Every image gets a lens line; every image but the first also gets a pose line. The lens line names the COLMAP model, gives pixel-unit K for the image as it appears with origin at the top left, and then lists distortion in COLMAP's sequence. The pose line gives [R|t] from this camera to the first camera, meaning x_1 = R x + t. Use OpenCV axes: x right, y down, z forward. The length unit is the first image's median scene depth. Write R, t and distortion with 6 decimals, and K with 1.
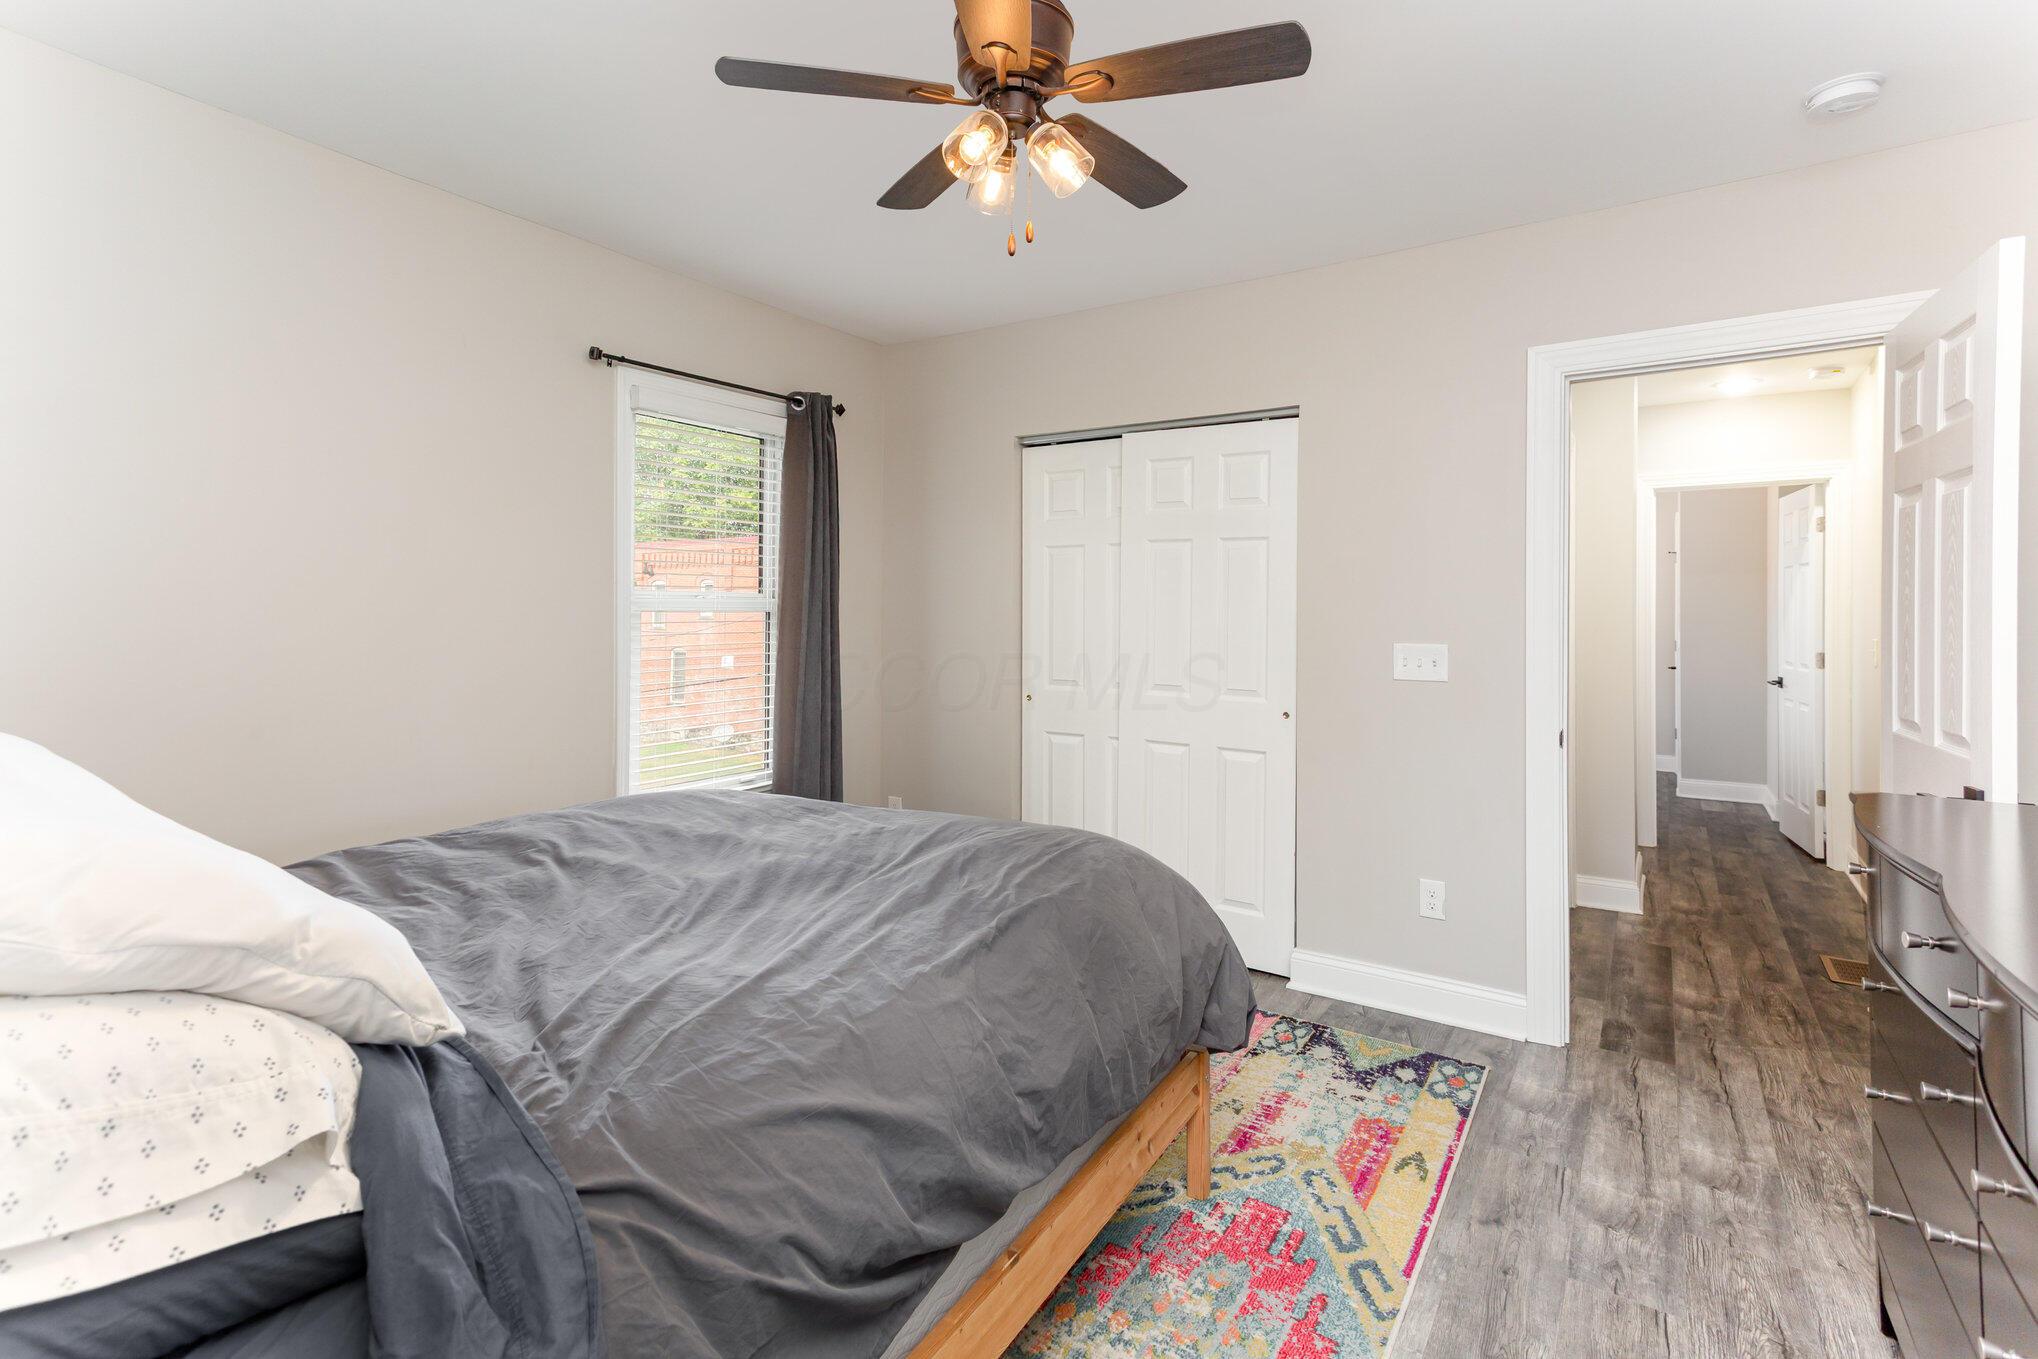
lens RADIAL K [[961.8, 0, 1018.7], [0, 961.8, 628.4], [0, 0, 1]] dist [0.001459, 0.000184]
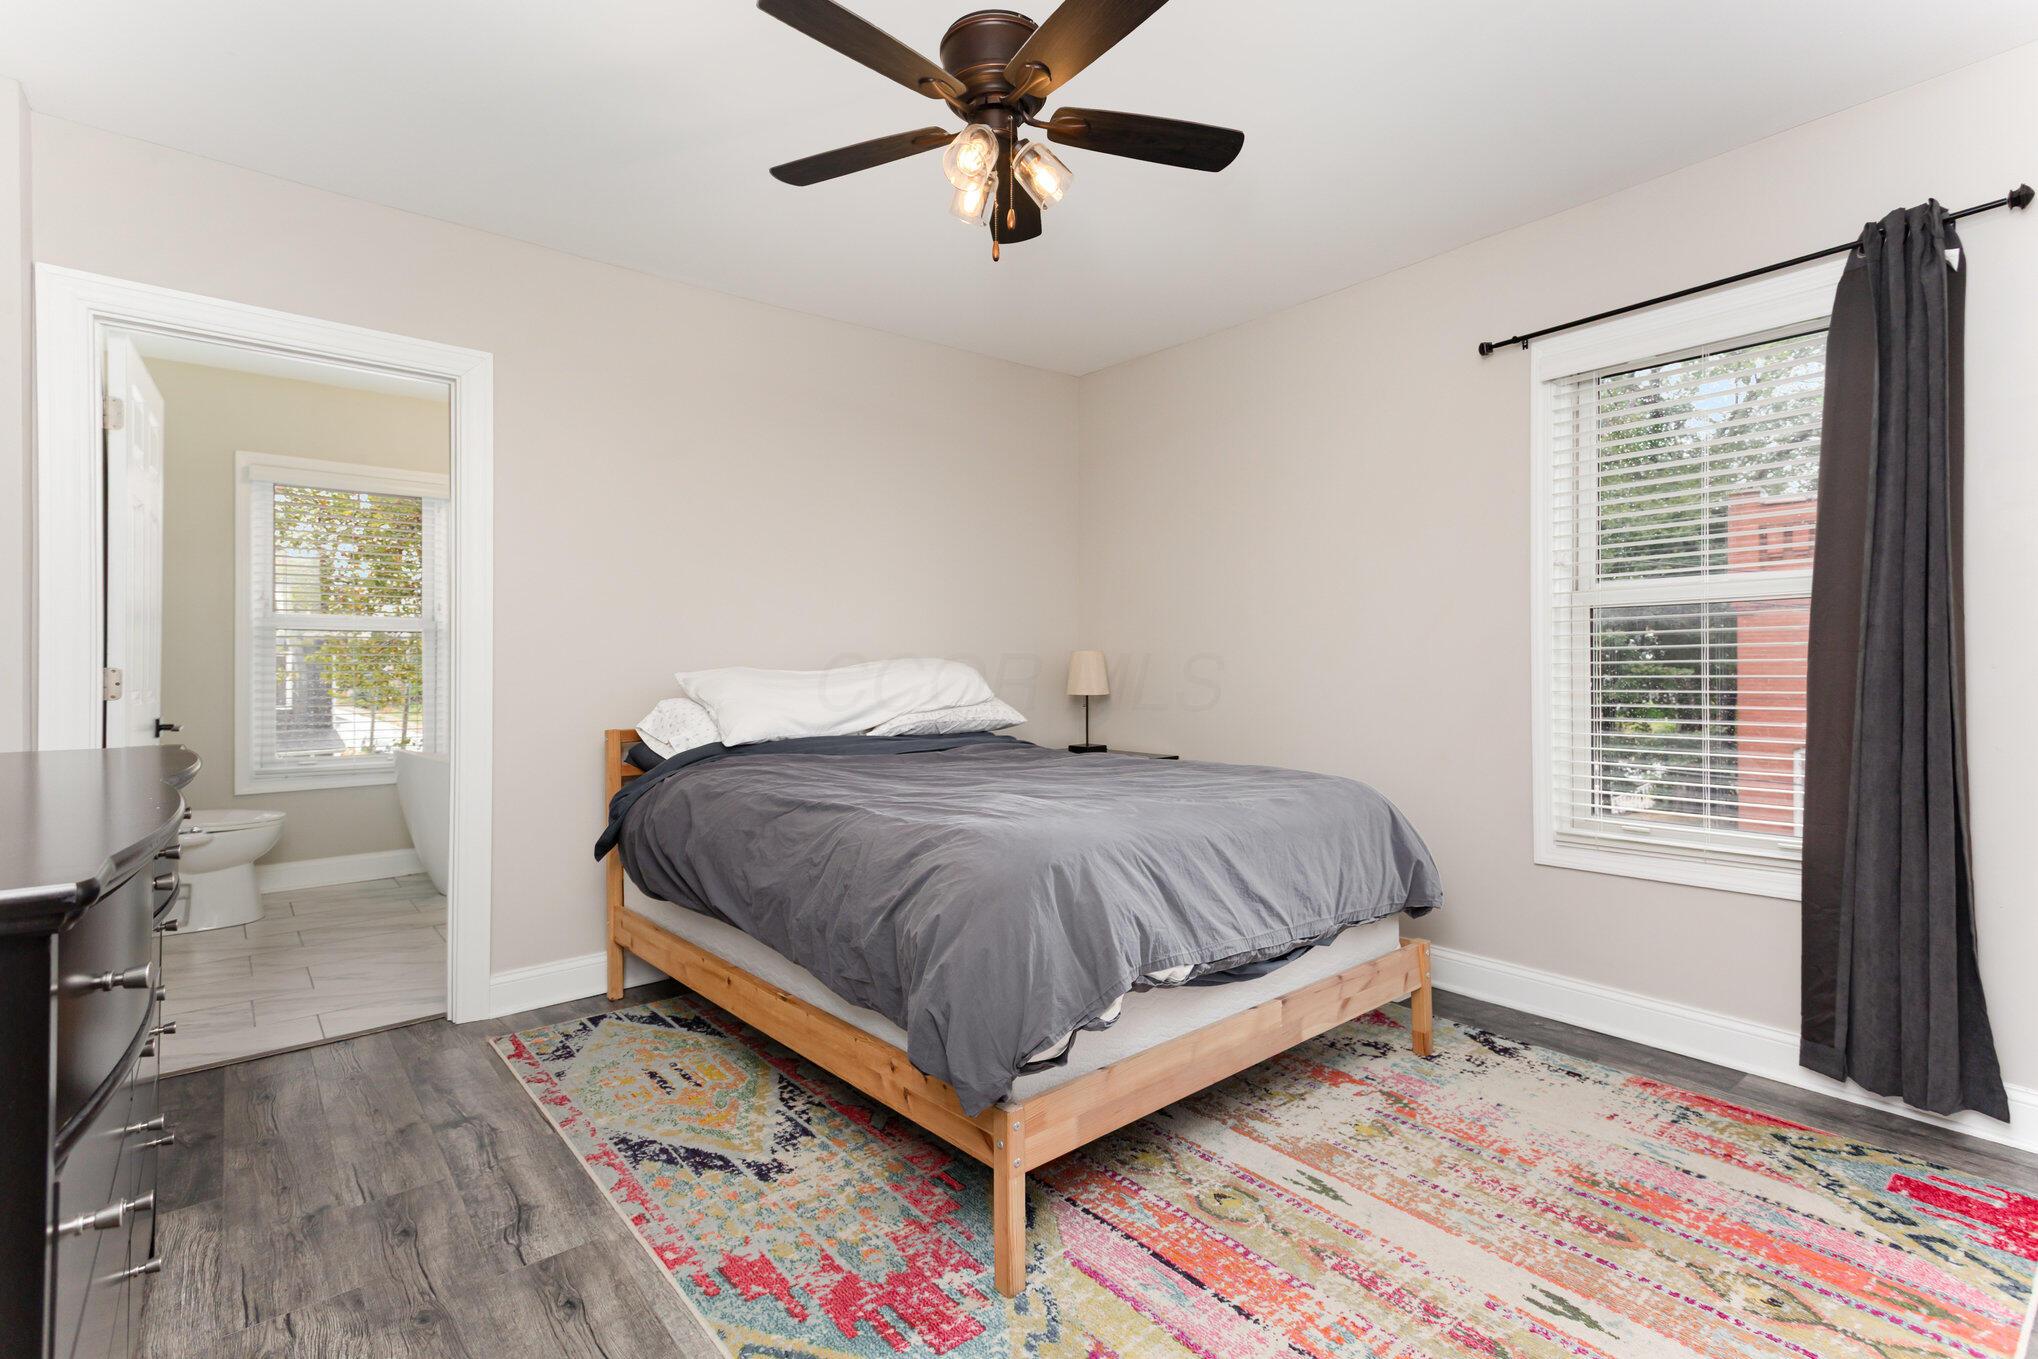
lens RADIAL K [[914.9, 0, 977.5], [0, 914.9, 677.8], [0, 0, 1]] dist [0.018132, -0.000019]
pose [[-0.308347, 0.003243, -0.951268, 1.042423], [-0.010764, 0.999918, 0.006898, 0.082410], [0.951213, 0.012366, -0.308287, 1.357365]]
